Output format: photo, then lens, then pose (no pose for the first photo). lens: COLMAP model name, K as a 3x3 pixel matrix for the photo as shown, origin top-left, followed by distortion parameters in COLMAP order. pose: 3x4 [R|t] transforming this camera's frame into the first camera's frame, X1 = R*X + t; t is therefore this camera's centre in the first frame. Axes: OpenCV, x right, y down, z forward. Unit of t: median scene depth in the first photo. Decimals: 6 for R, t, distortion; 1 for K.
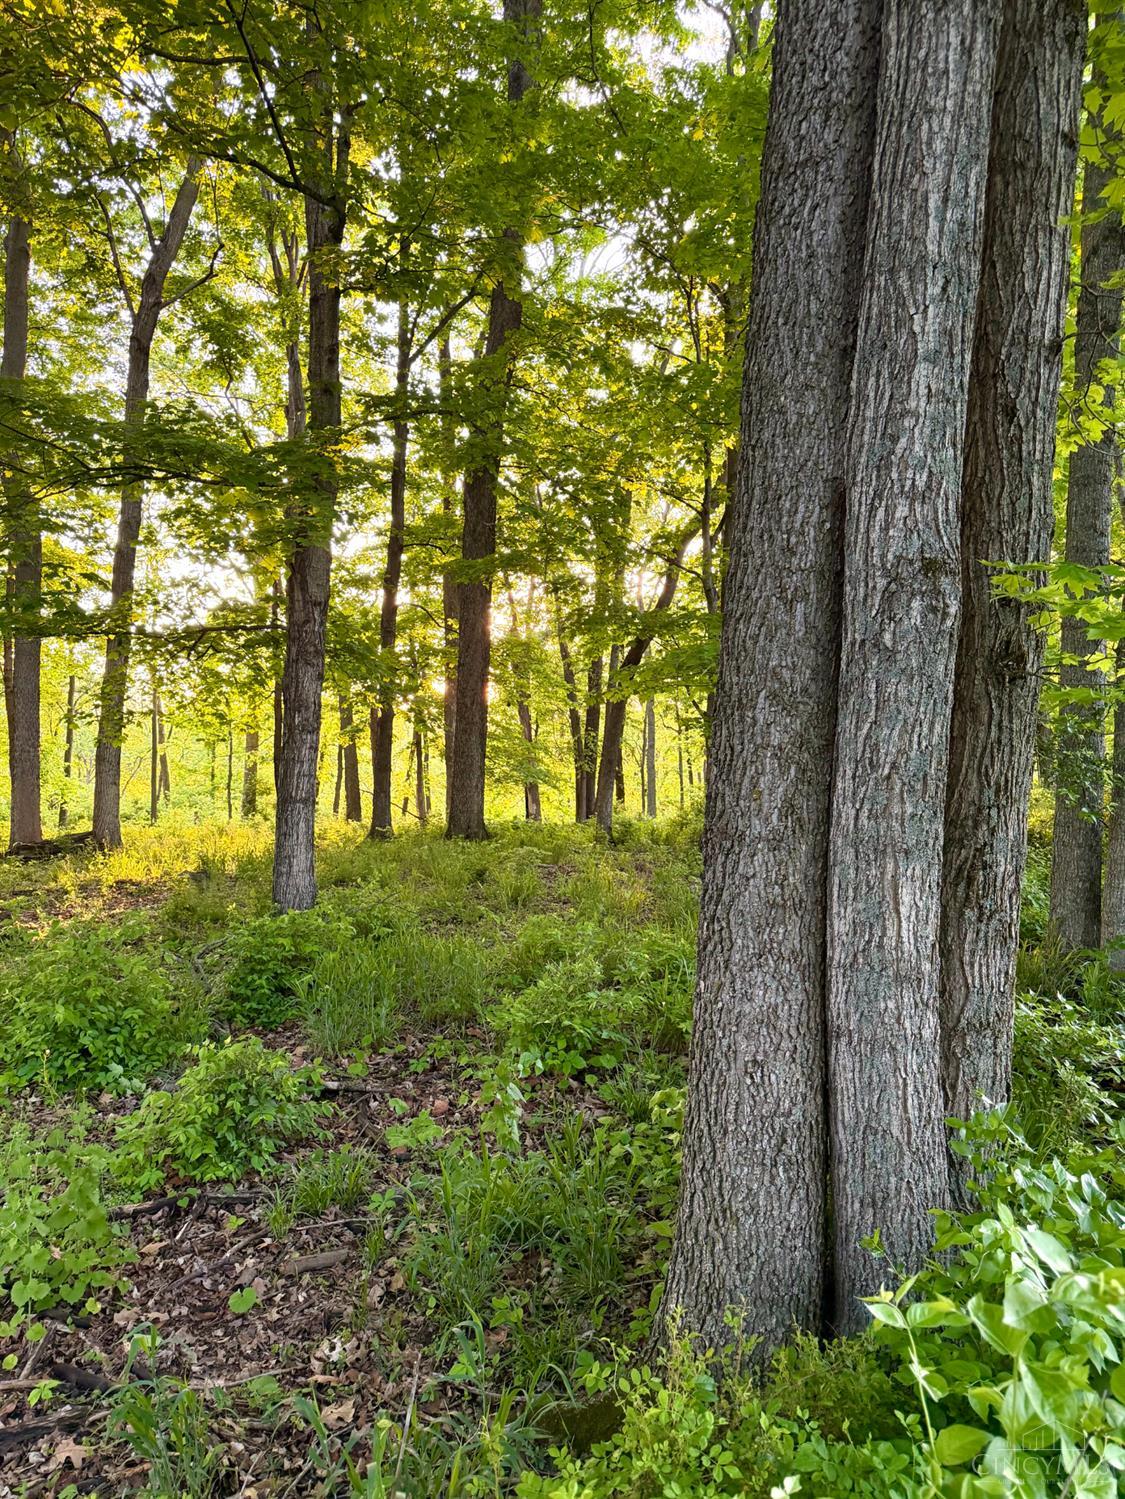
lens RADIAL K [[1034.8, 0, 566.2], [0, 1034.8, 742.8], [0, 0, 1]] dist [0.009741, -0.002451]
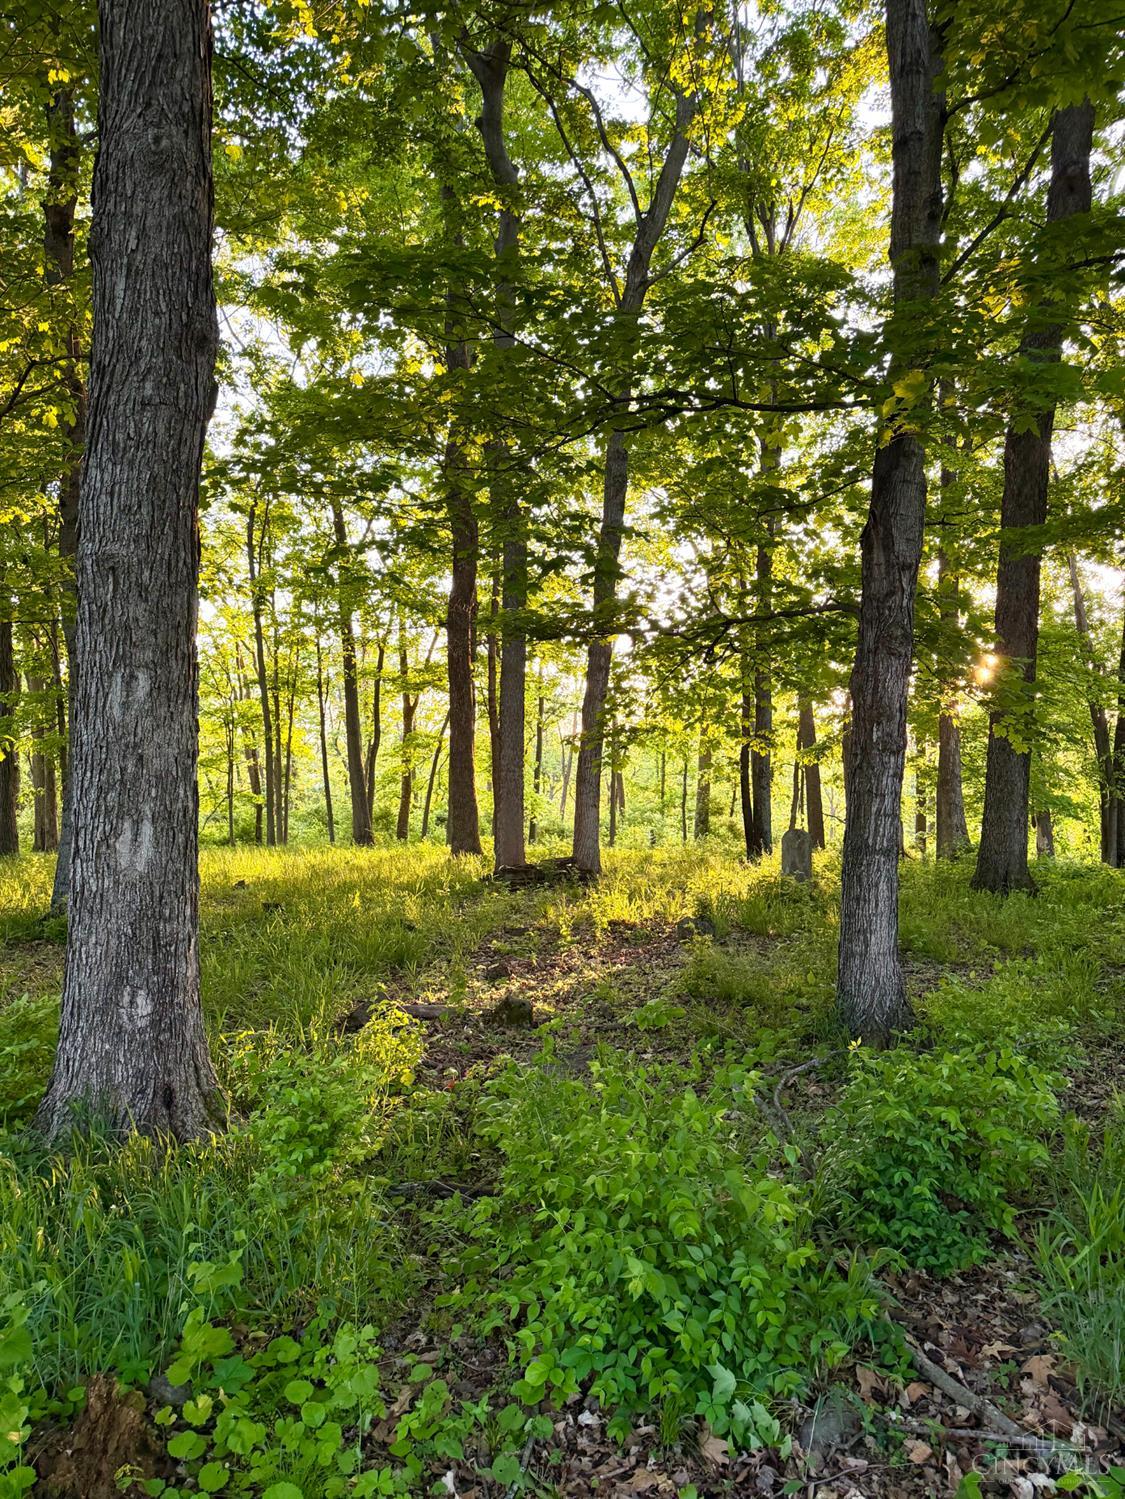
lens RADIAL K [[1034.8, 0, 561.6], [0, 1034.8, 751.1], [0, 0, 1]] dist [0.009741, -0.002451]
pose [[0.913257, 0.001363, -0.407381, -0.082478], [-0.005370, 0.999948, -0.008692, -0.002458], [0.407348, 0.010126, 0.913217, 0.132251]]
